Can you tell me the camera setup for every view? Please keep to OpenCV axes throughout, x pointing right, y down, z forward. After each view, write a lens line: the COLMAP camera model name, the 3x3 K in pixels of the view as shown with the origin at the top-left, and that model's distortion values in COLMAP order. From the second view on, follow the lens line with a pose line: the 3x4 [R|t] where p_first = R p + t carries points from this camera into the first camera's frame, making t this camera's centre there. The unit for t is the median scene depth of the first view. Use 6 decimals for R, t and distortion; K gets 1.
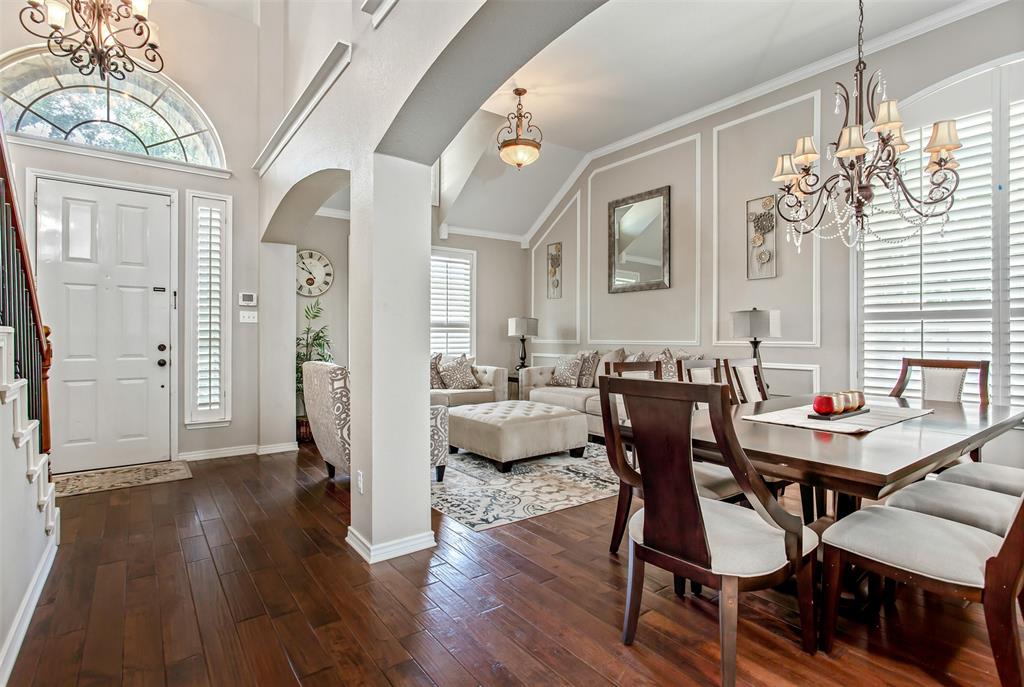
lens RADIAL K [[496.2, 0, 507.5], [0, 496.2, 346.2], [0, 0, 1]] dist [-0.001551, -0.001682]
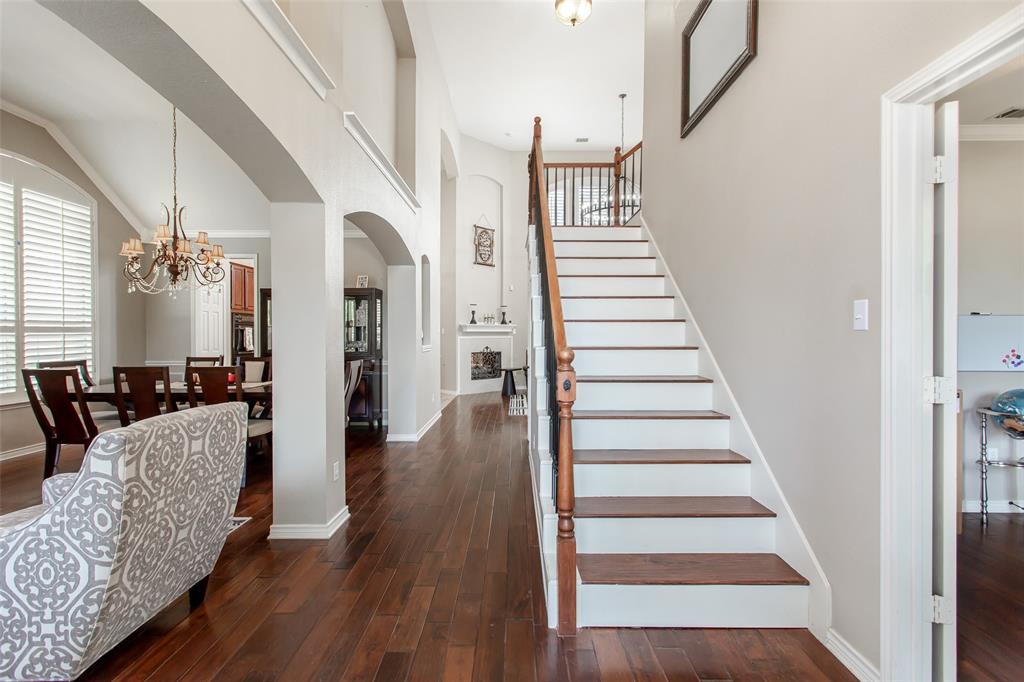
lens RADIAL K [[496.2, 0, 512.4], [0, 496.2, 336.2], [0, 0, 1]] dist [-0.001551, -0.001682]
pose [[-0.817012, 0.006626, 0.576583, -0.799859], [0.021281, 0.999599, 0.018668, -0.034111], [-0.576228, 0.027522, -0.816825, 1.045636]]
